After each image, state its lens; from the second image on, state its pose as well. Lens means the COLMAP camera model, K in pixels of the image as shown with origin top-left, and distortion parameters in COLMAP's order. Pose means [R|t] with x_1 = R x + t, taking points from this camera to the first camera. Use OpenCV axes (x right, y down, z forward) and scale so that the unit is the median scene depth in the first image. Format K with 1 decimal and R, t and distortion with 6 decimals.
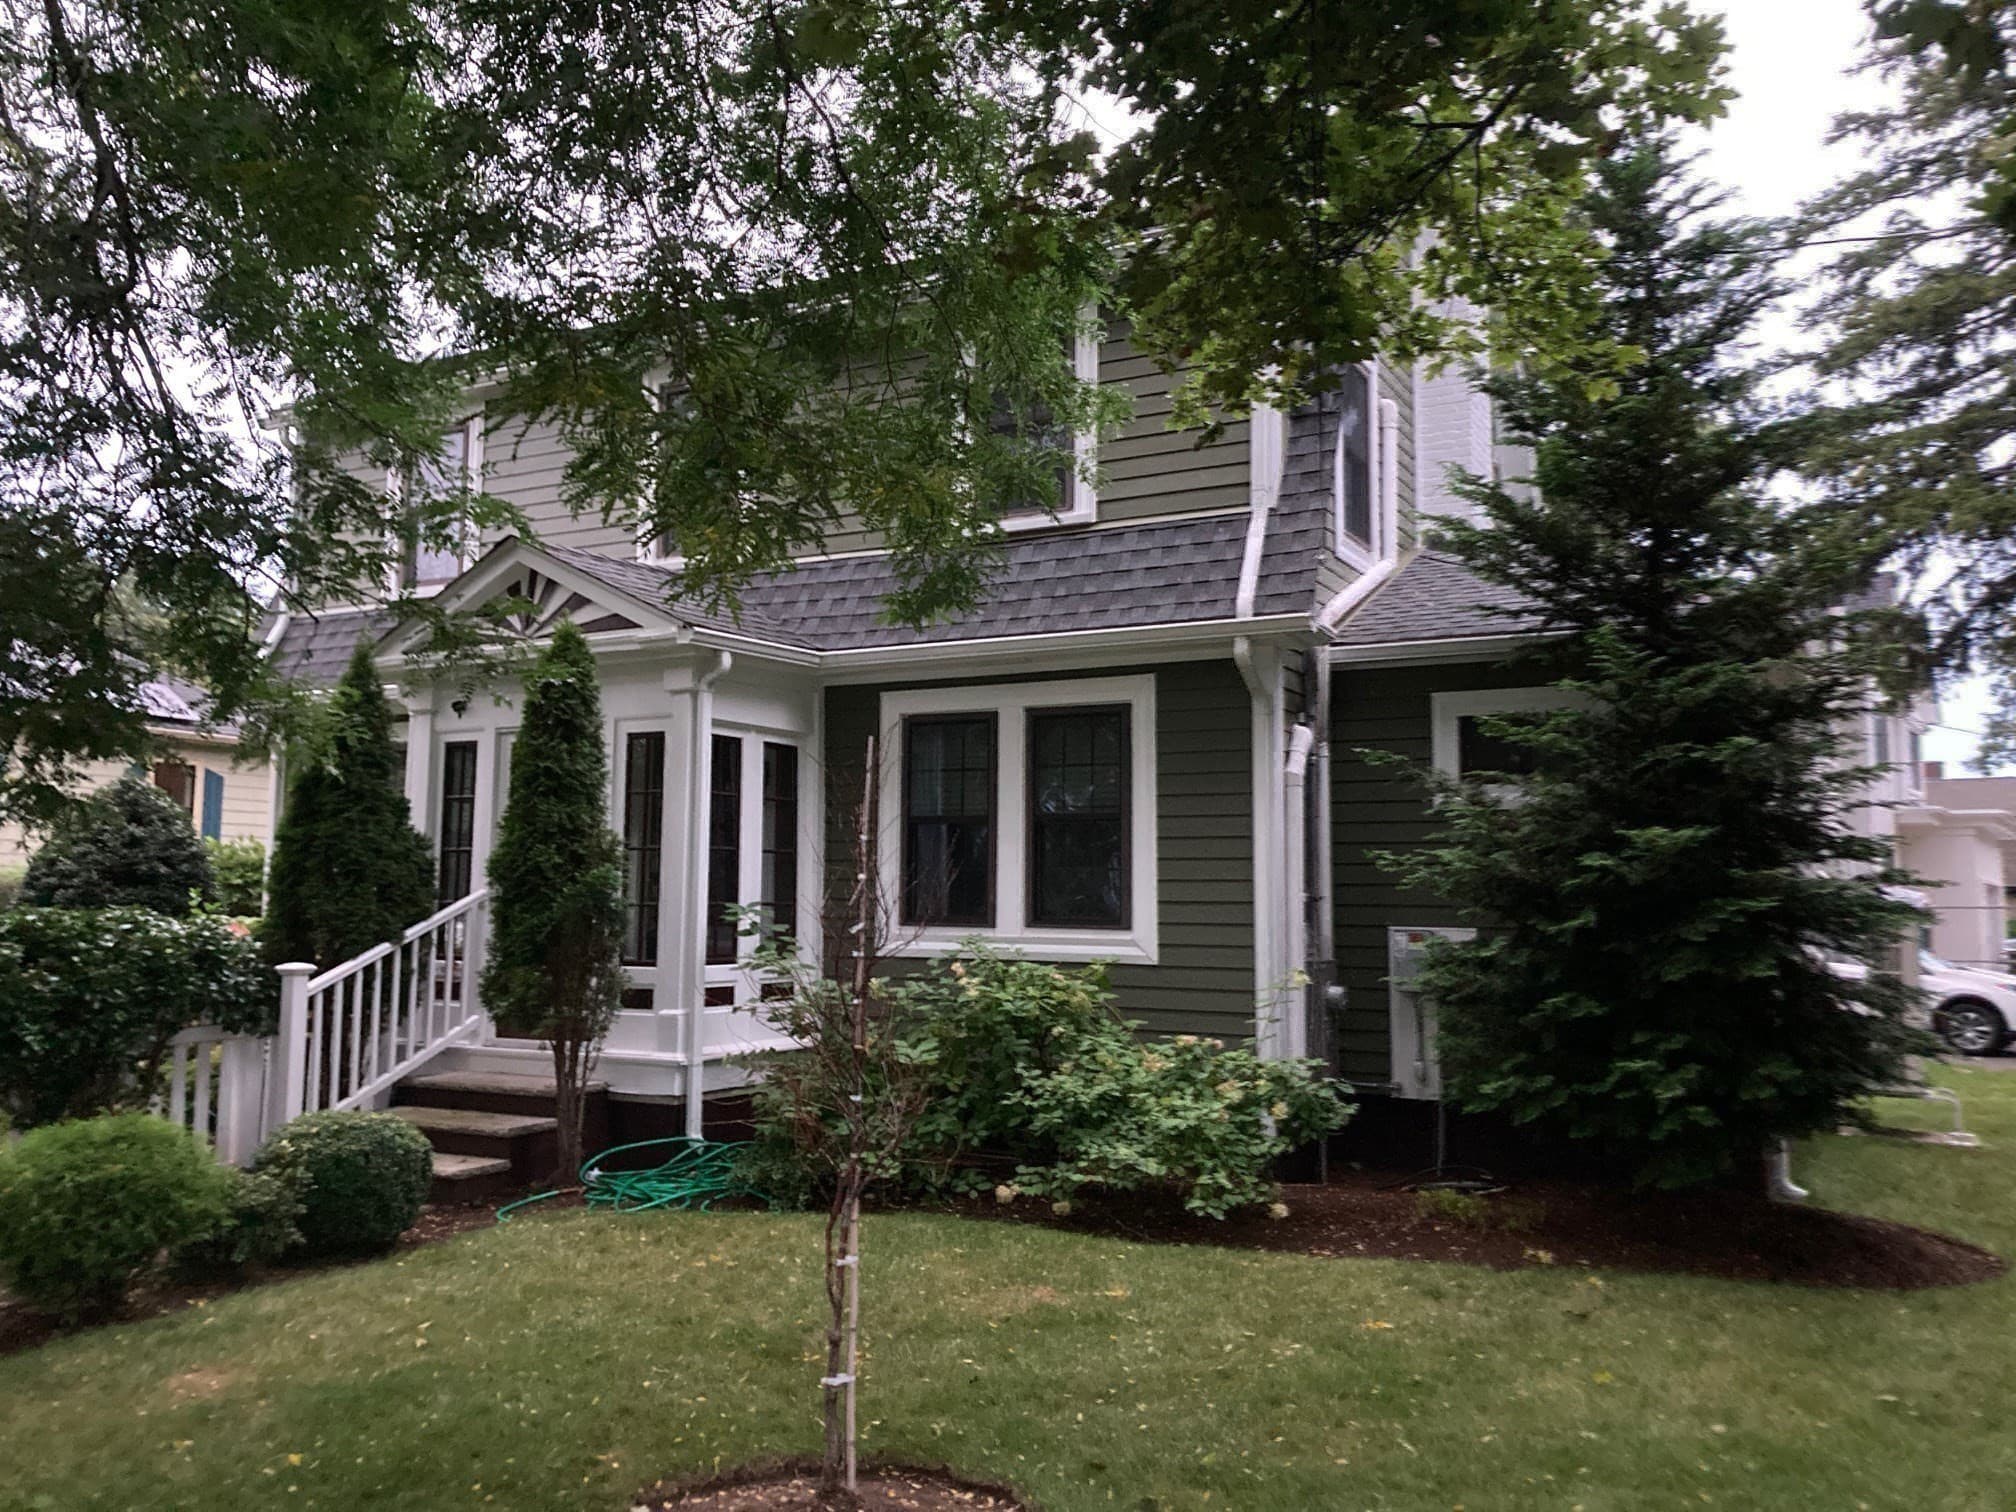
lens RADIAL K [[1661.0, 0, 1000.8], [0, 1661.0, 753.4], [0, 0, 1]] dist [0.007170, -0.012688]
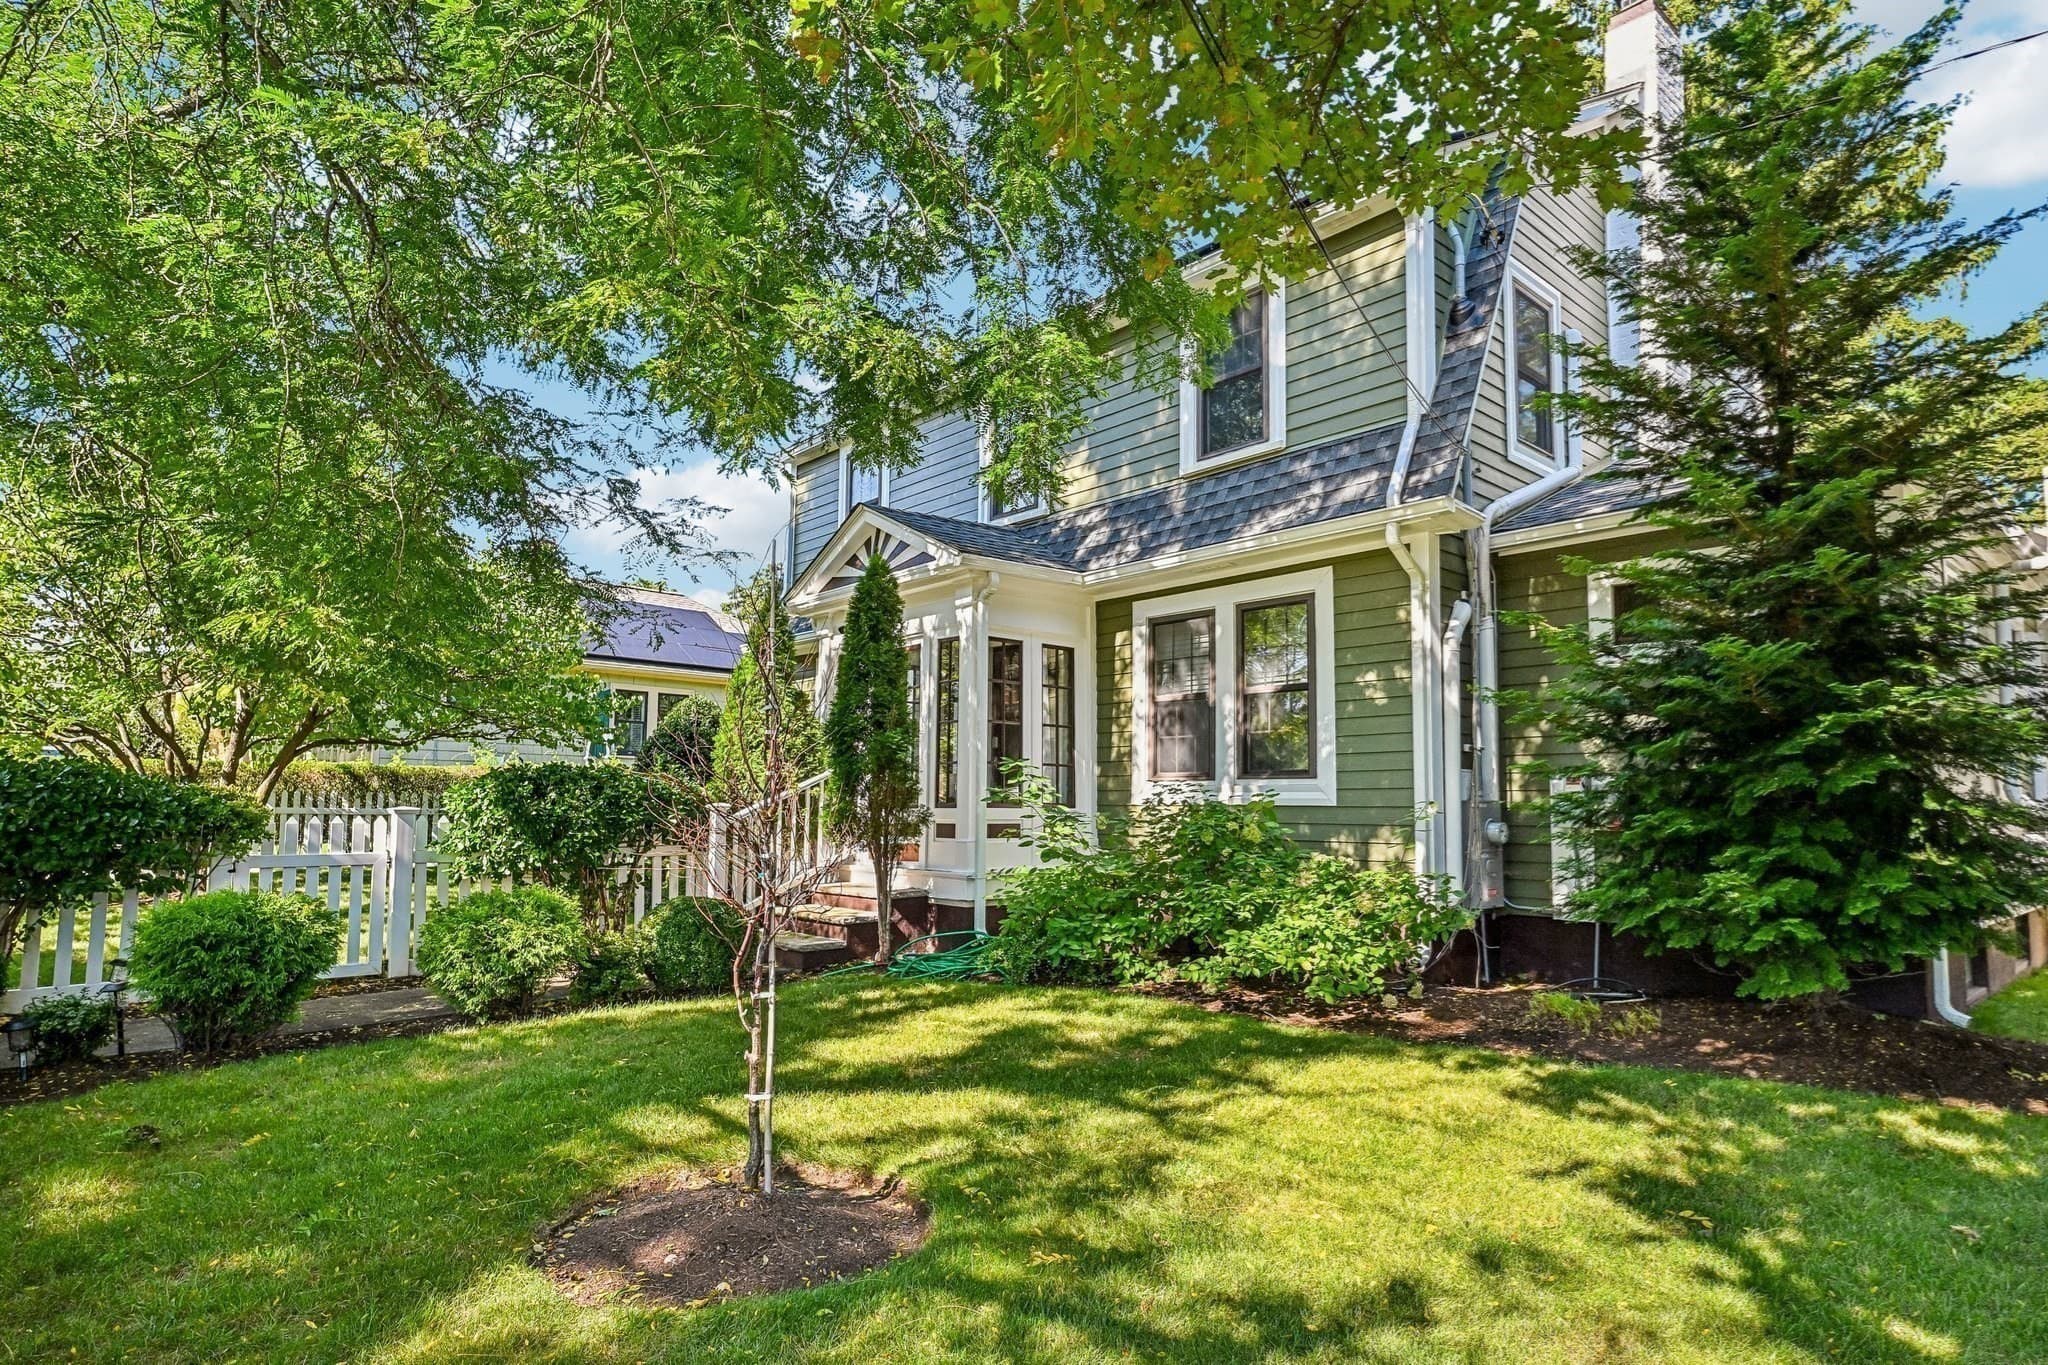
lens RADIAL K [[1129.6, 0, 1023.1], [0, 1129.6, 733.3], [0, 0, 1]] dist [0.000562, 0.000980]
pose [[0.943114, -0.025111, -0.331521, 0.154000], [0.033651, 0.999233, 0.020045, 0.050597], [0.330763, -0.030060, 0.943235, 0.148581]]
